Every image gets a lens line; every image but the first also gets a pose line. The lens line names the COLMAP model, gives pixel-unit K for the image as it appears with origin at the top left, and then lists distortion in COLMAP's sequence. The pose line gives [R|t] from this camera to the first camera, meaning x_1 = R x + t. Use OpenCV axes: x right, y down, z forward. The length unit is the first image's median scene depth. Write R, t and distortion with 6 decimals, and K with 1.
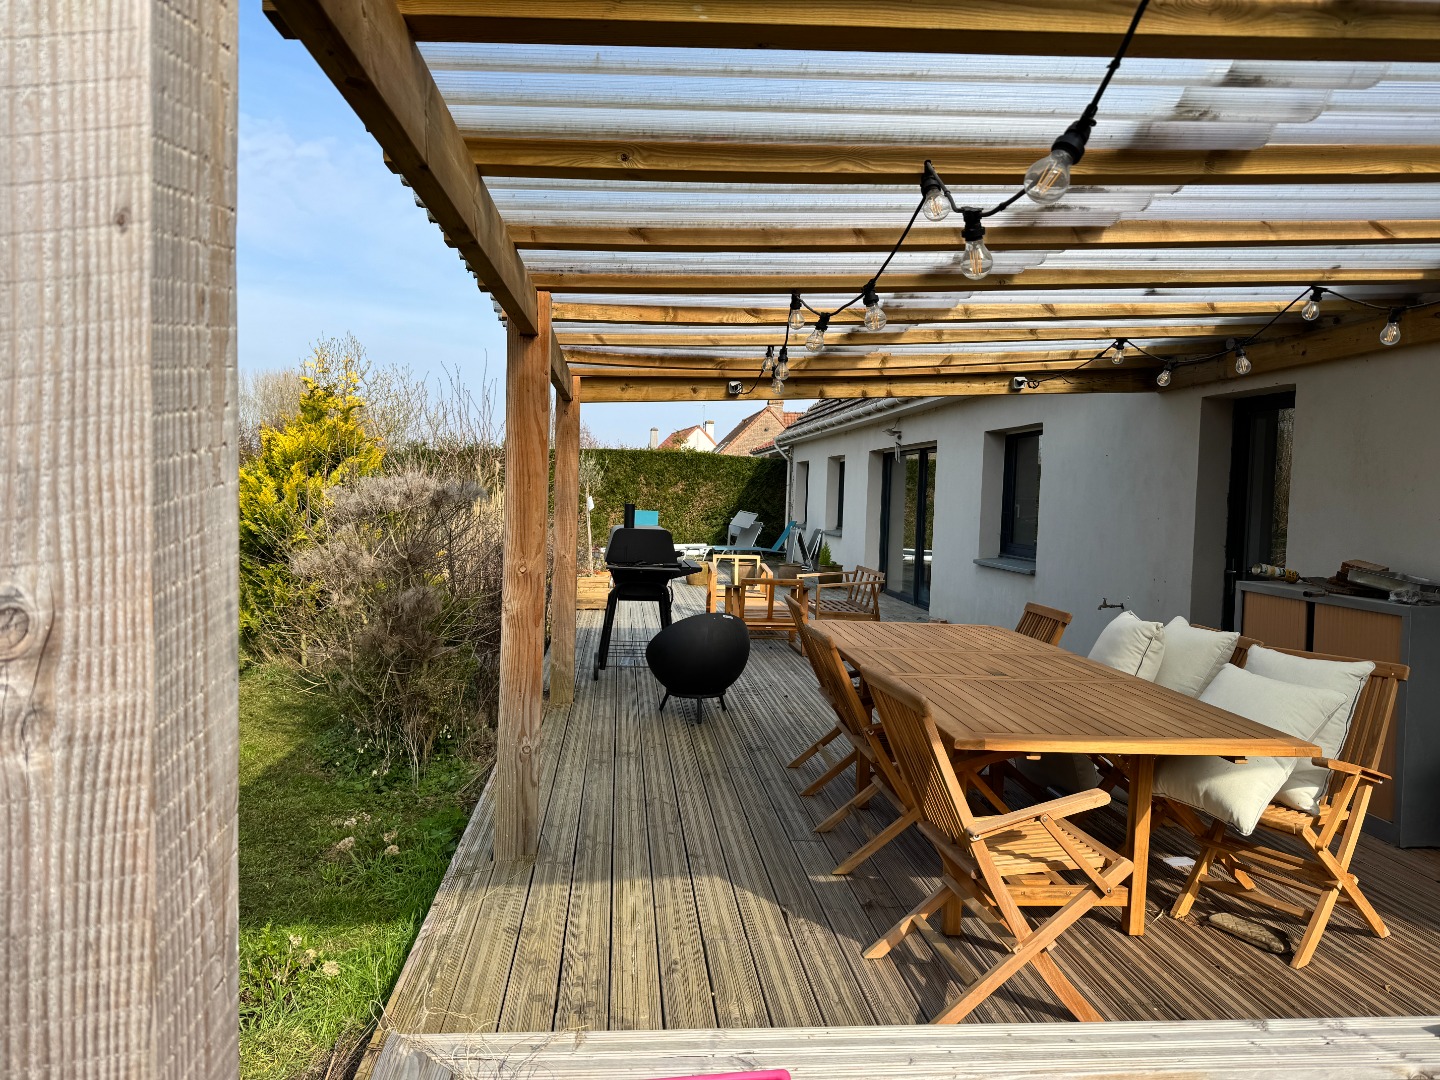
lens RADIAL K [[1016.7, 0, 720.0], [0, 1016.7, 540.0], [0, 0, 1]] dist [0.038007, -0.000382]
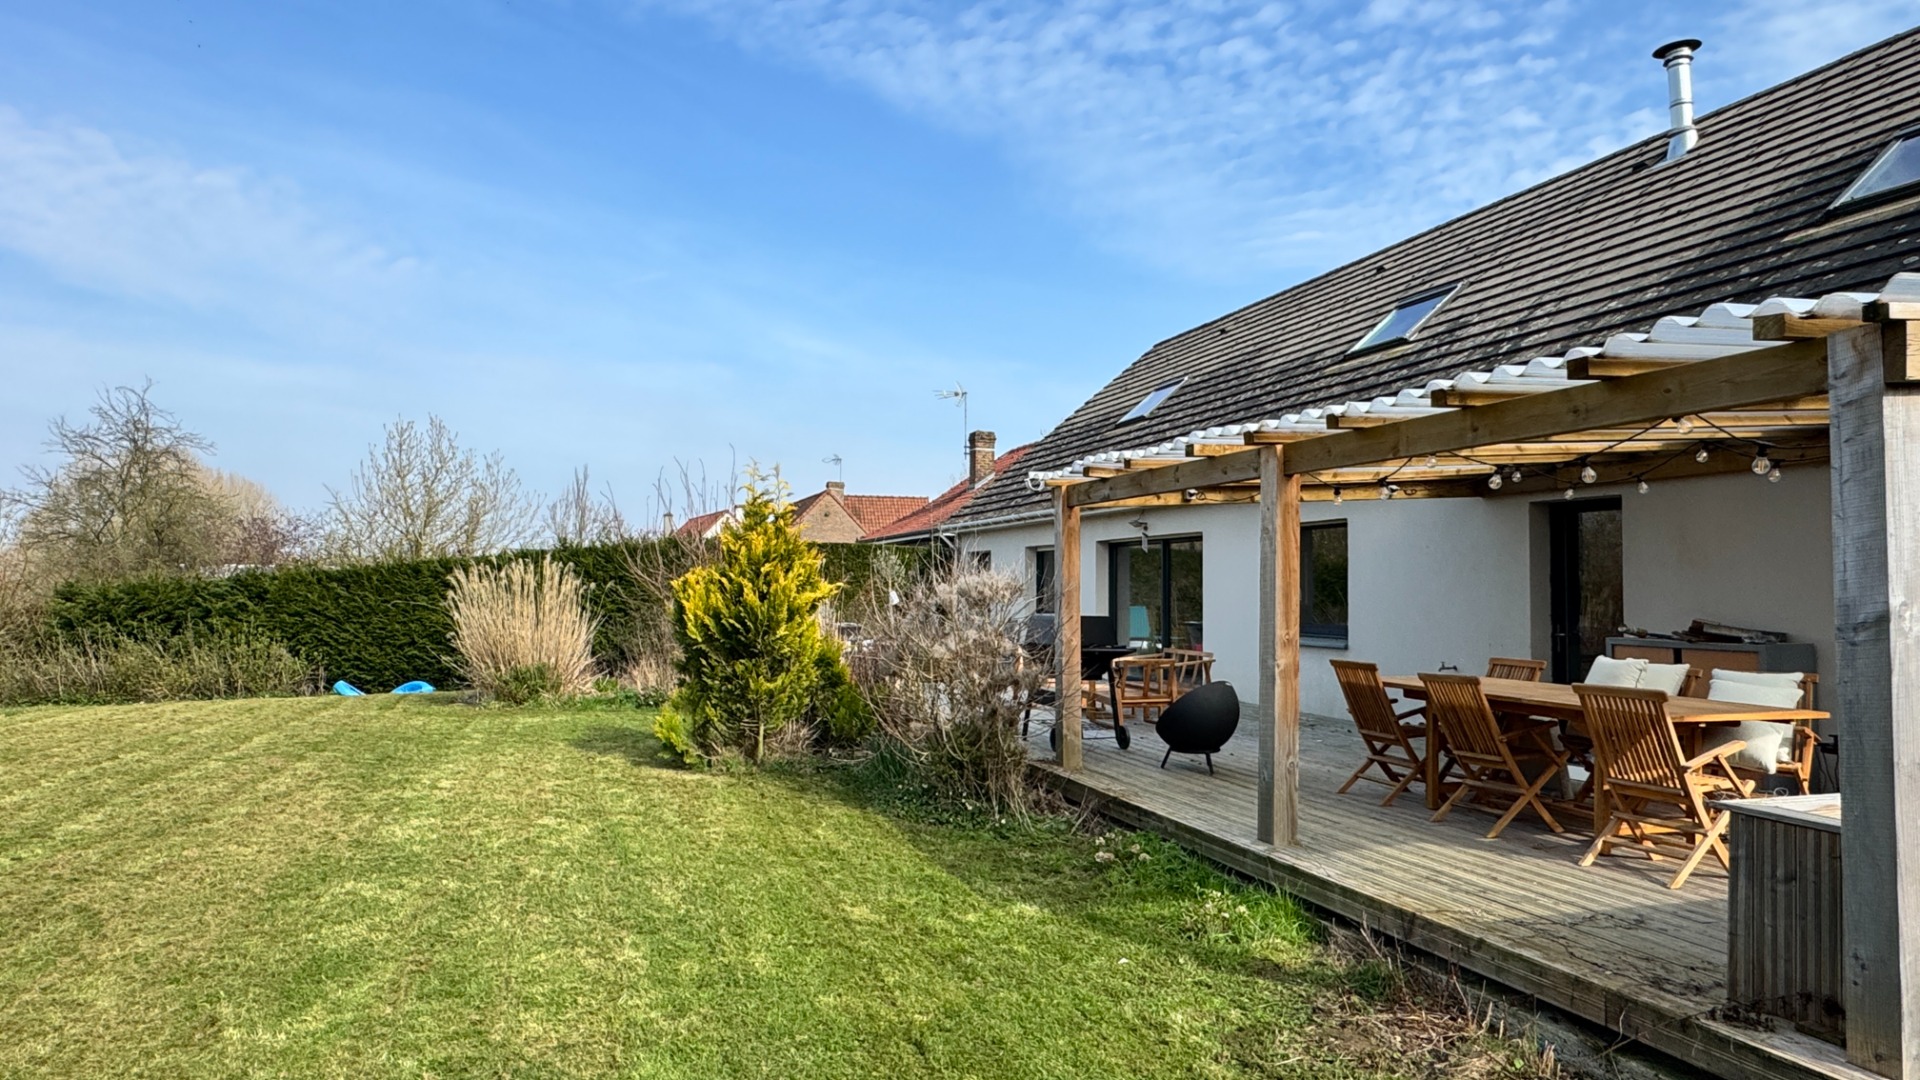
lens RADIAL K [[1185.4, 0, 960.0], [0, 1185.4, 540.0], [0, 0, 1]] dist [-0.000904, 0.000120]
pose [[0.976077, -0.014166, 0.216961, -0.481600], [0.032284, 0.996257, -0.080190, 0.005249], [-0.215013, 0.085276, 0.972881, -0.261496]]
